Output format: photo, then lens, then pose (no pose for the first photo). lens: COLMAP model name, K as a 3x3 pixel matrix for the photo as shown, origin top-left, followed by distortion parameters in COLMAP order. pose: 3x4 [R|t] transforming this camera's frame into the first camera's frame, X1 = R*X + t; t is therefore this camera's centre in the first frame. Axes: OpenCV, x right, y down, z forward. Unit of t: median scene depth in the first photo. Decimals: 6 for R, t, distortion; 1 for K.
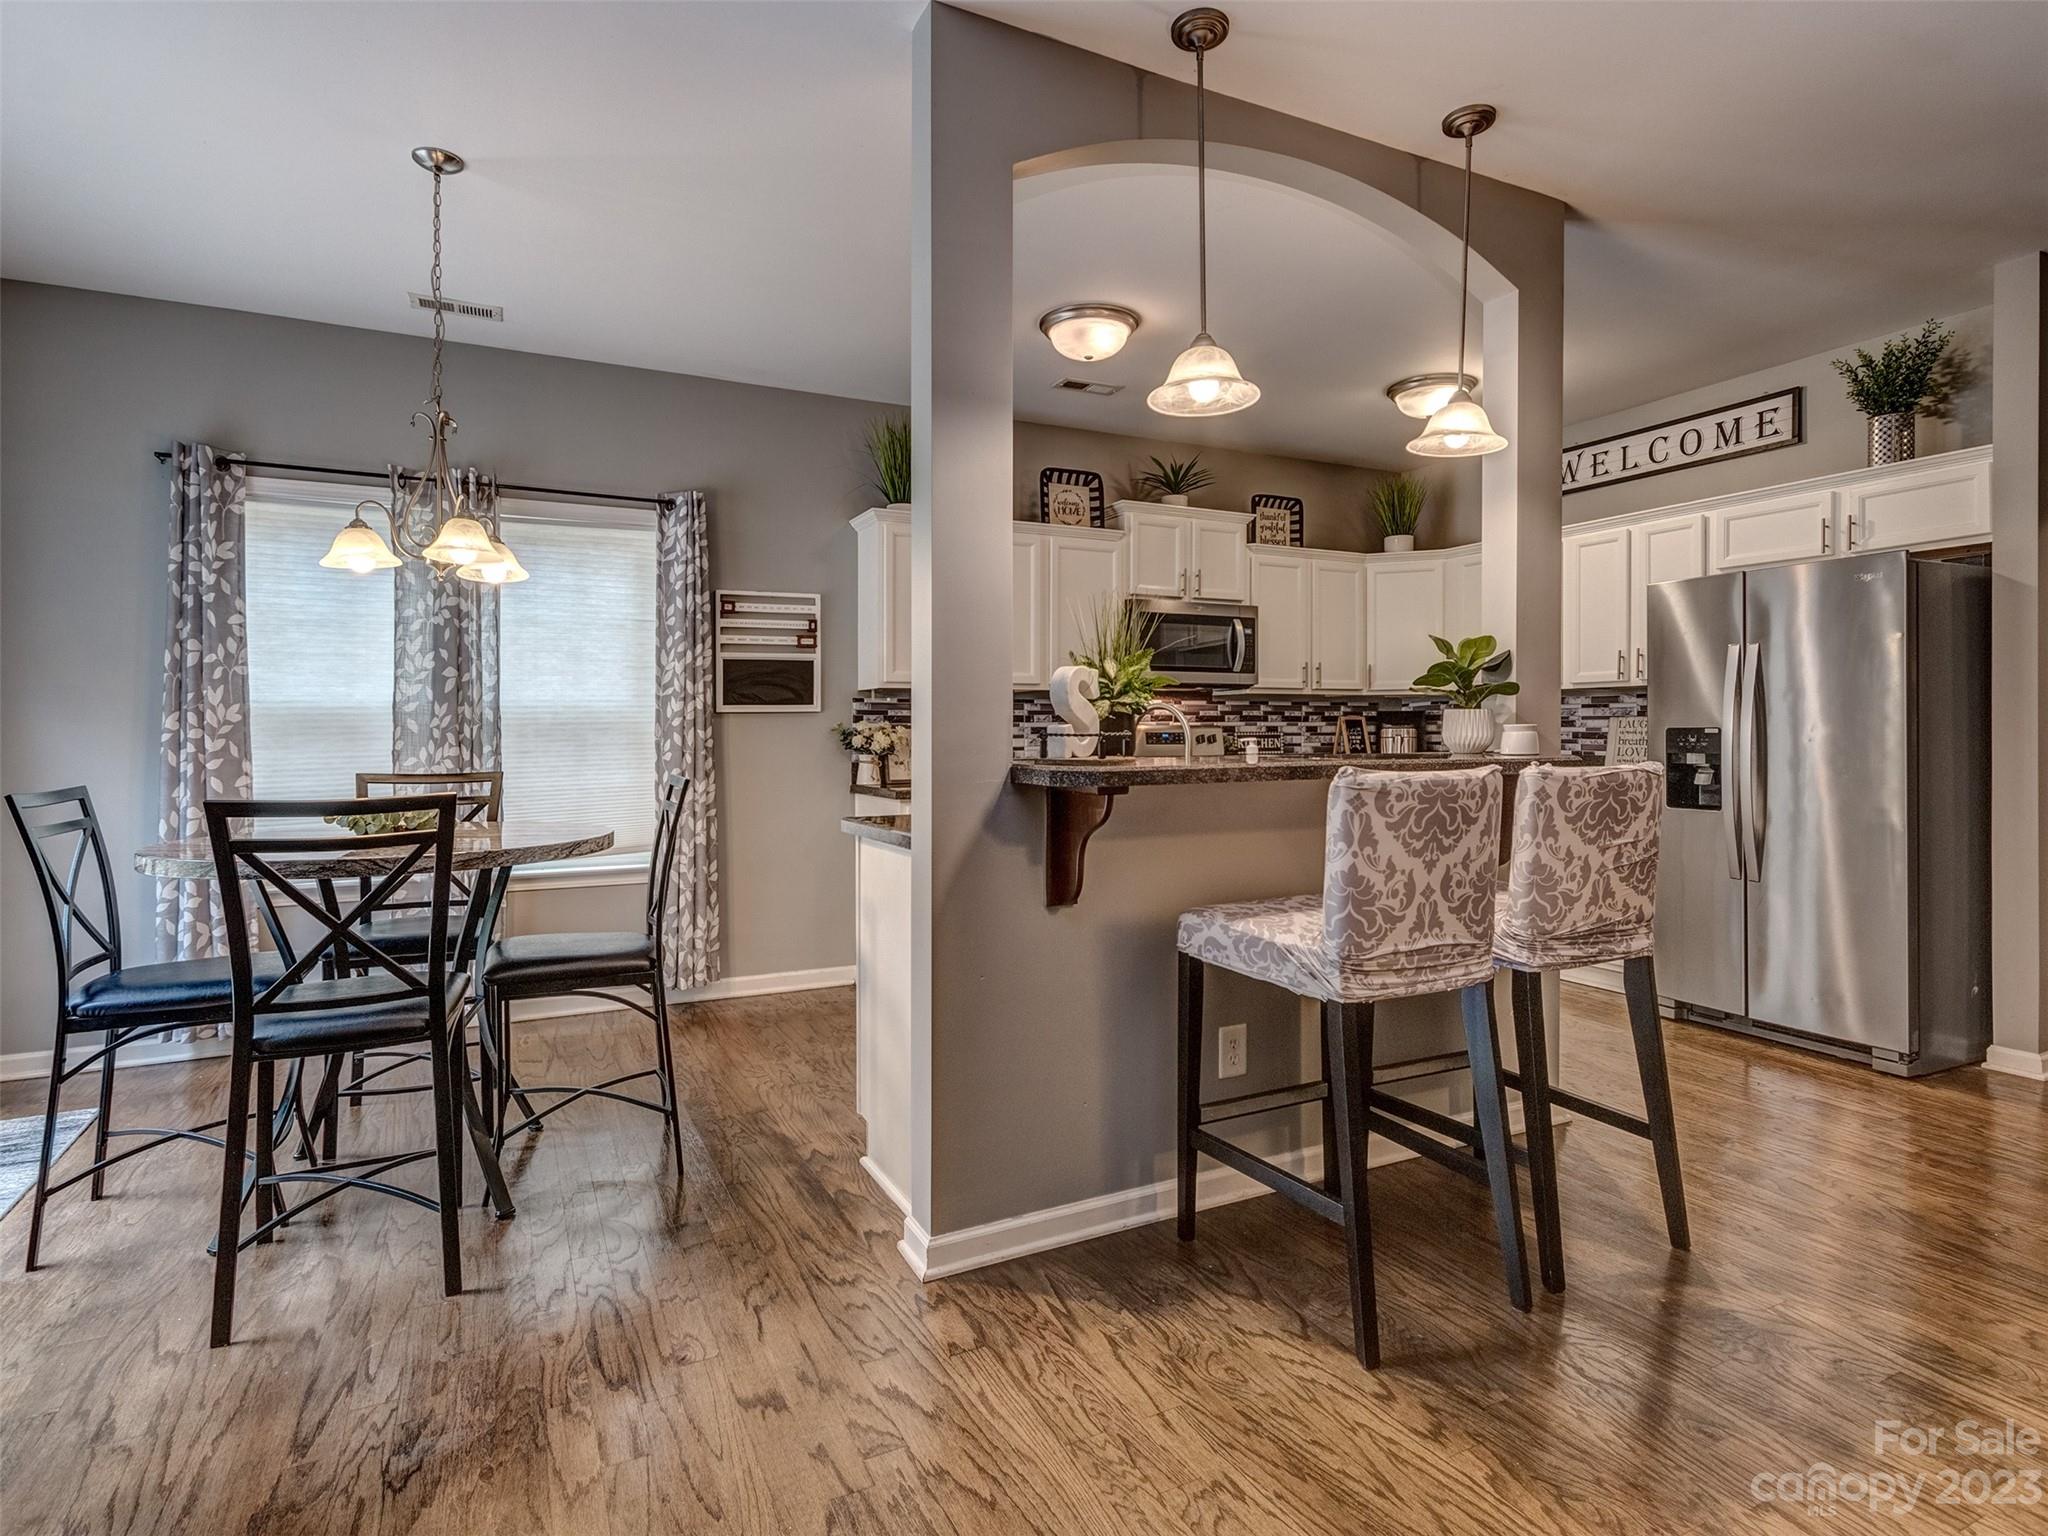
lens RADIAL K [[1046.3, 0, 1022.9], [0, 1046.3, 751.9], [0, 0, 1]] dist [0.006750, -0.003271]
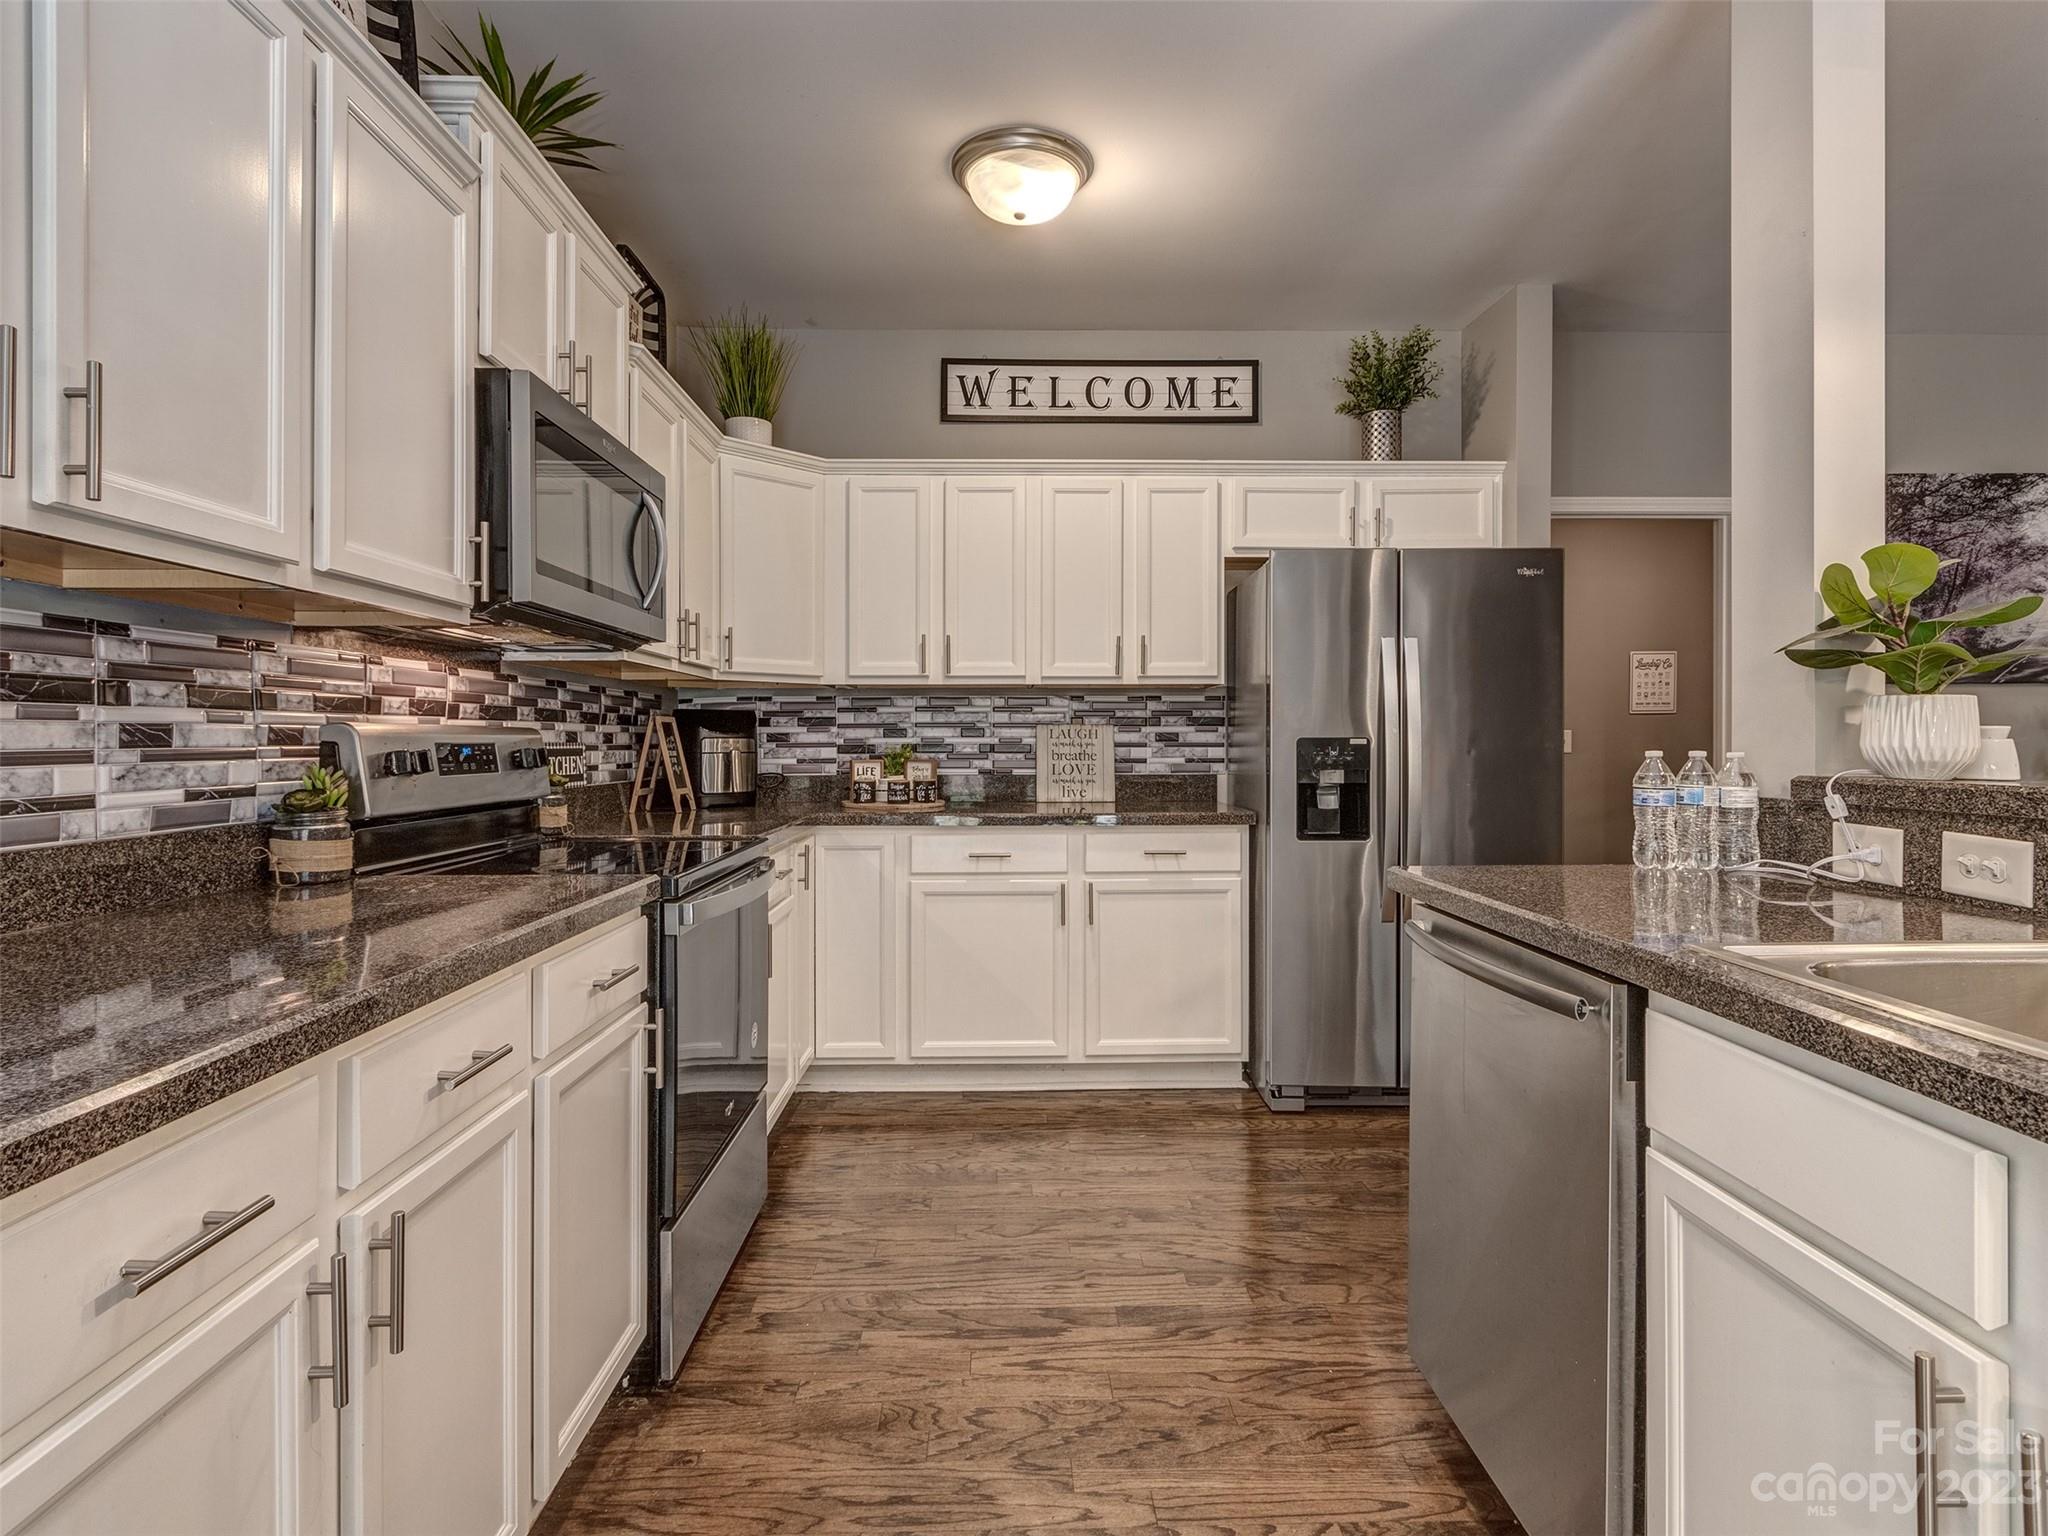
lens RADIAL K [[1046.3, 0, 1025.2], [0, 1046.3, 744.0], [0, 0, 1]] dist [0.006750, -0.003271]
pose [[0.437501, 0.000334, 0.899218, -0.153348], [0.016452, 0.999830, -0.008376, -0.014701], [-0.899068, 0.018458, 0.437421, 0.780969]]
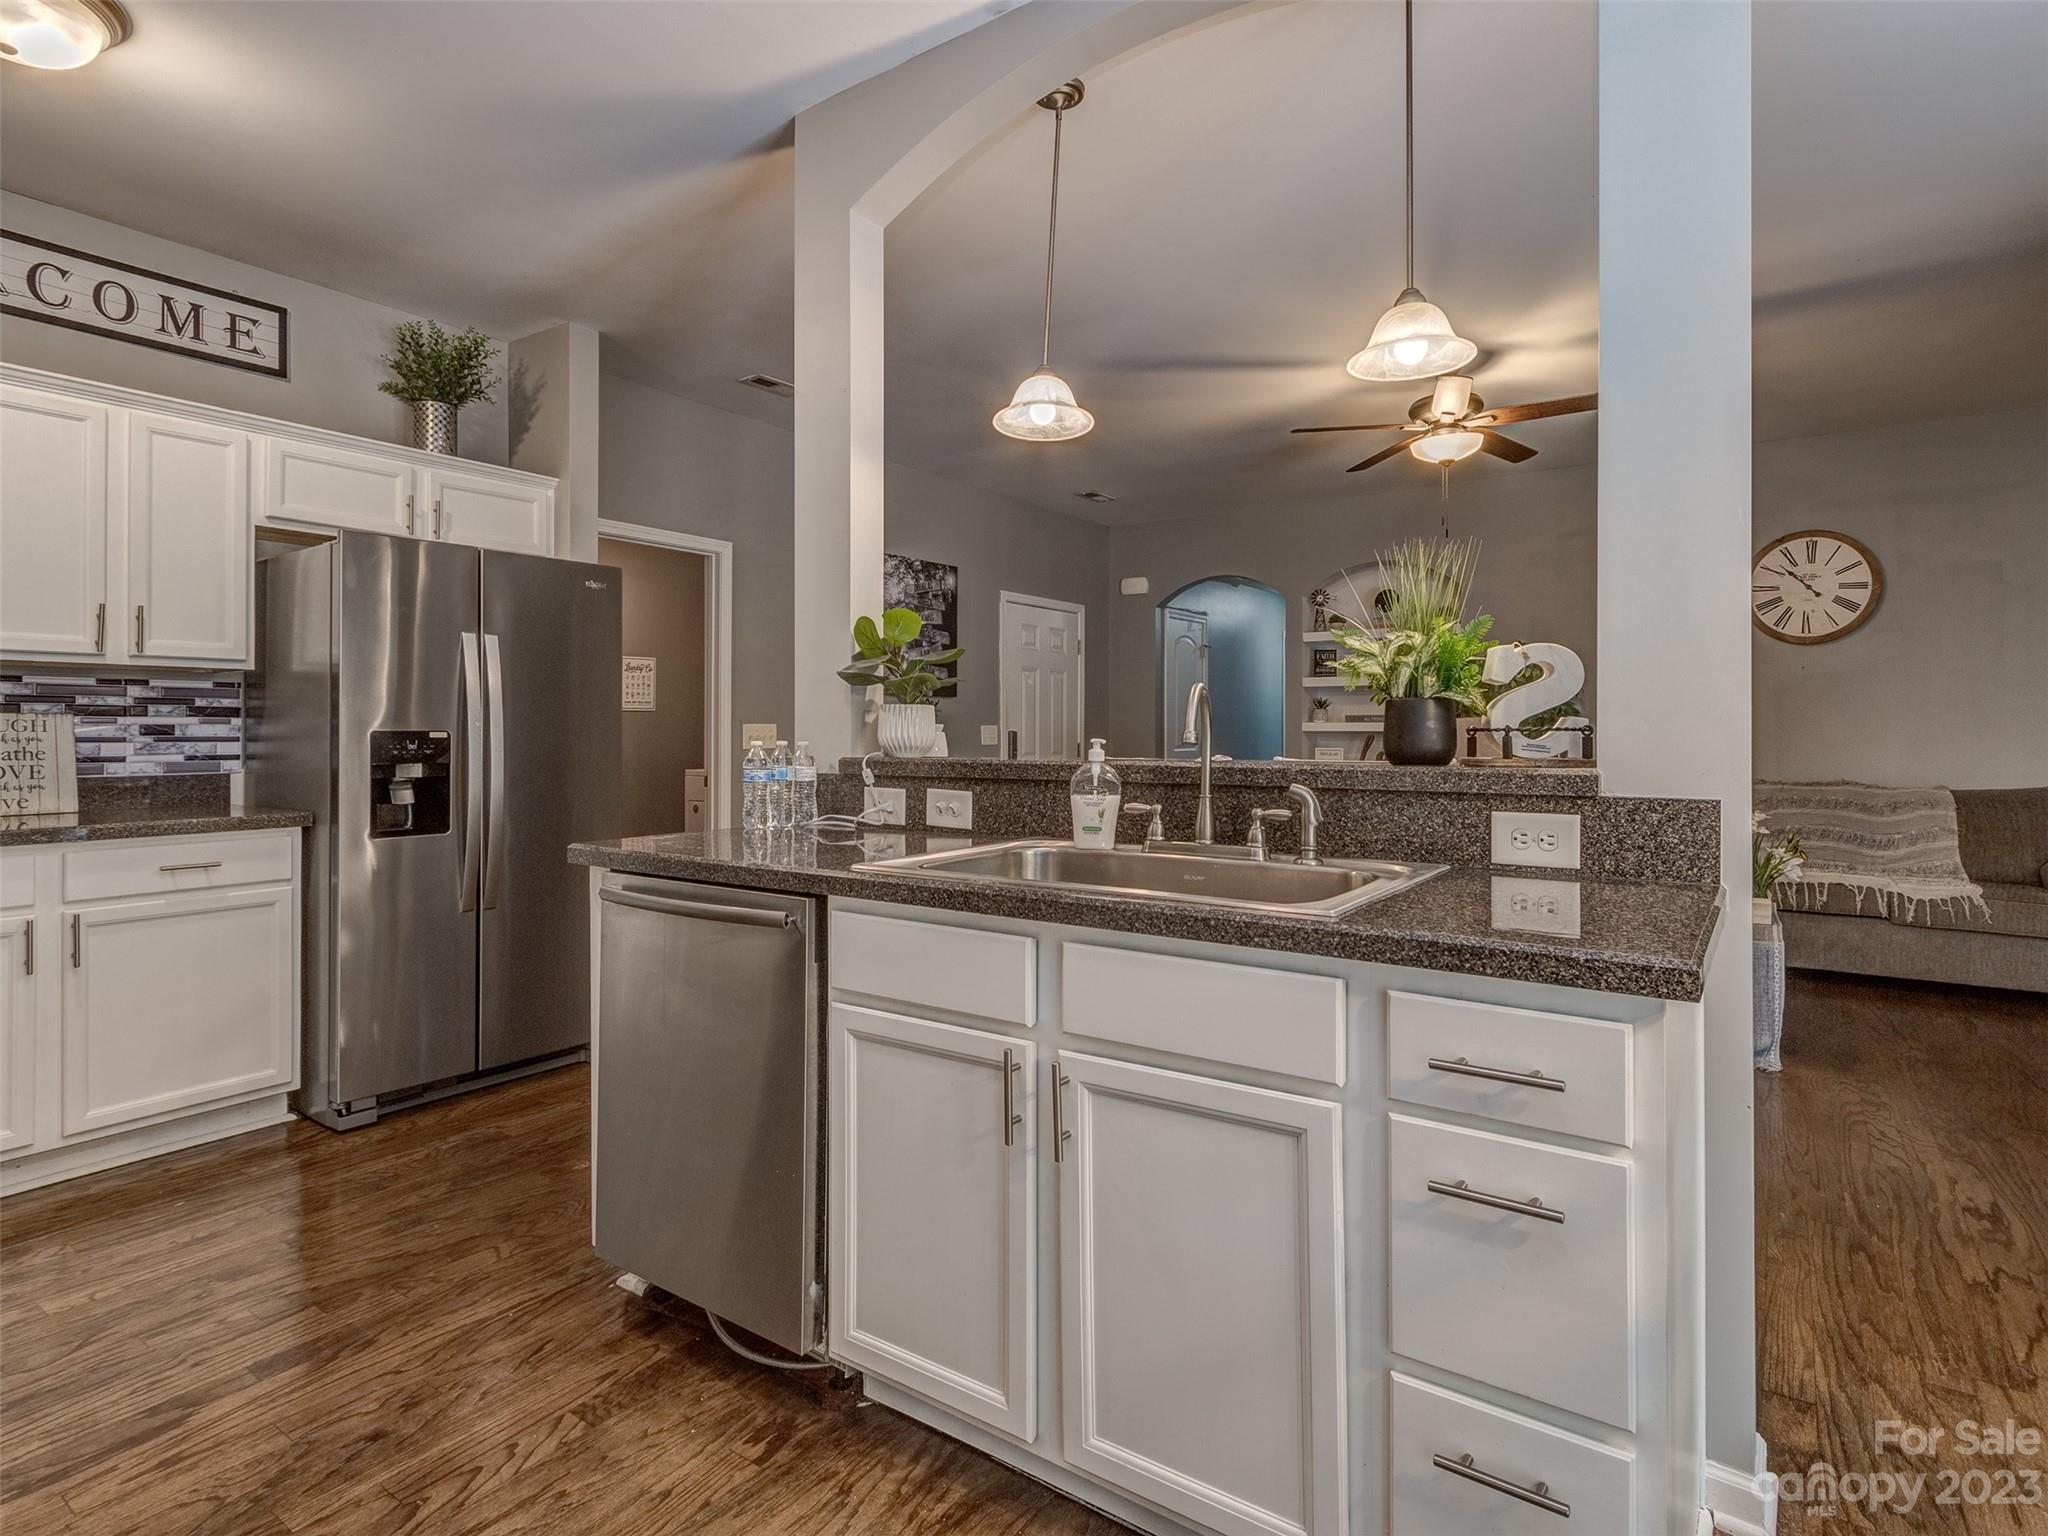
lens RADIAL K [[1046.3, 0, 1001.5], [0, 1046.3, 742.5], [0, 0, 1]] dist [0.006750, -0.003271]
pose [[-0.449993, -0.003483, 0.893025, -0.223965], [0.020307, 0.999694, 0.014132, -0.015707], [-0.892801, 0.024494, -0.449785, 0.867323]]
